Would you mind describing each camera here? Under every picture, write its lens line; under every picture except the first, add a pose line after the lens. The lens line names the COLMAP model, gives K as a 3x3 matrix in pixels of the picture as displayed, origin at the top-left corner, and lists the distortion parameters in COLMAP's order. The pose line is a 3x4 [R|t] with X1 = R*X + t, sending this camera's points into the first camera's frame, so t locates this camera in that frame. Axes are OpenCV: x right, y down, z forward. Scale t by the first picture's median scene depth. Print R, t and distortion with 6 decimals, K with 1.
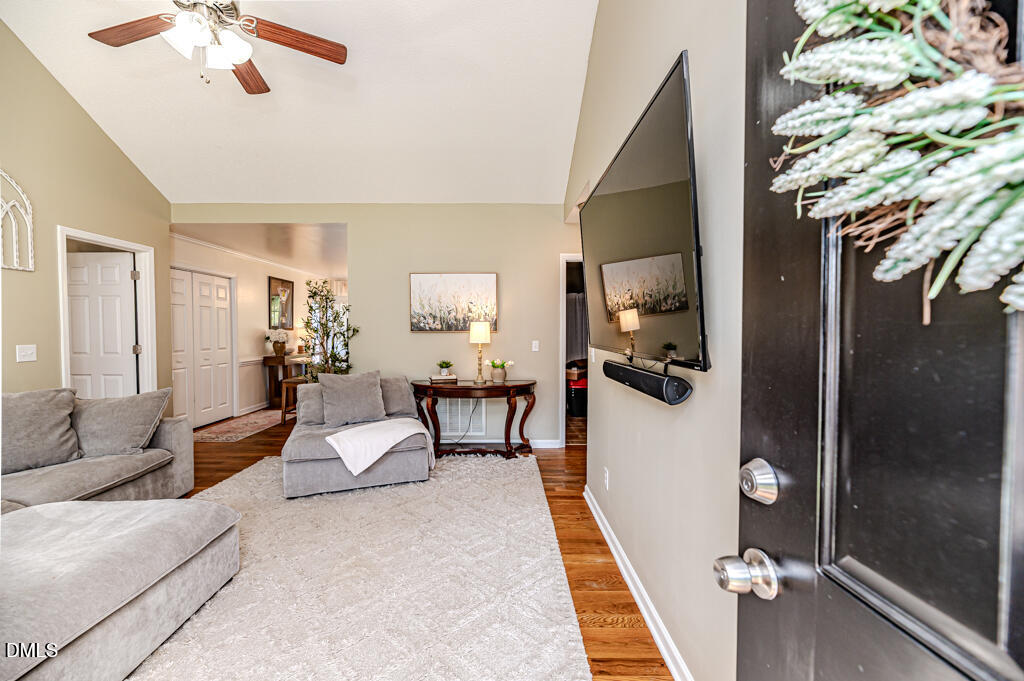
lens RADIAL K [[418.1, 0, 511.7], [0, 418.1, 342.3], [0, 0, 1]] dist [0.000873, -0.000445]
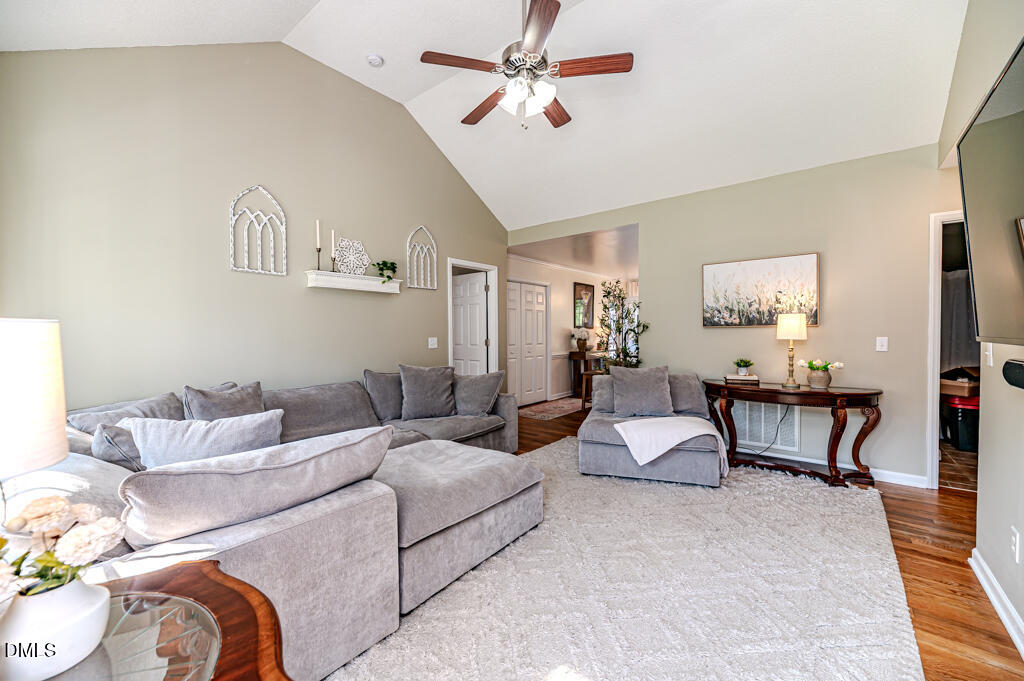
lens RADIAL K [[416.4, 0, 505.7], [0, 416.4, 340.8], [0, 0, 1]] dist [-0.000125, -0.000126]
pose [[0.766328, 0.007361, -0.642407, 0.025026], [-0.011345, 0.999933, -0.002076, 0.015751], [0.642349, 0.008879, 0.766361, -0.001634]]
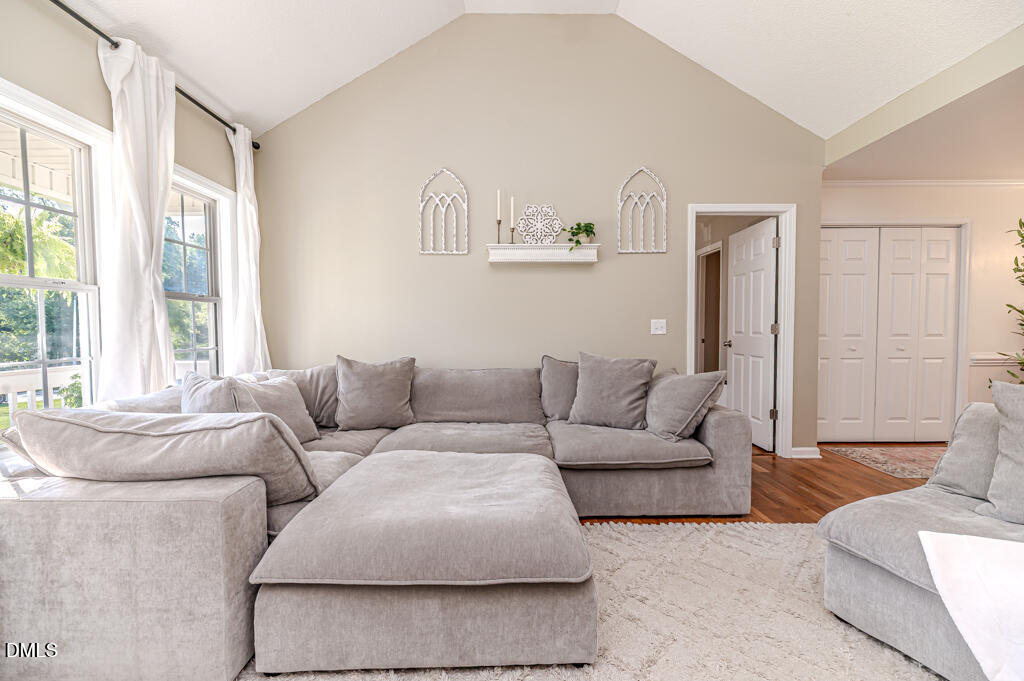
lens RADIAL K [[418.1, 0, 511.7], [0, 418.1, 342.3], [0, 0, 1]] dist [0.000873, -0.000445]
pose [[-0.013302, 0.033342, -0.999355, -0.031575], [-0.027413, 0.999056, 0.033697, 0.034924], [0.999536, 0.027843, -0.012375, 0.538585]]
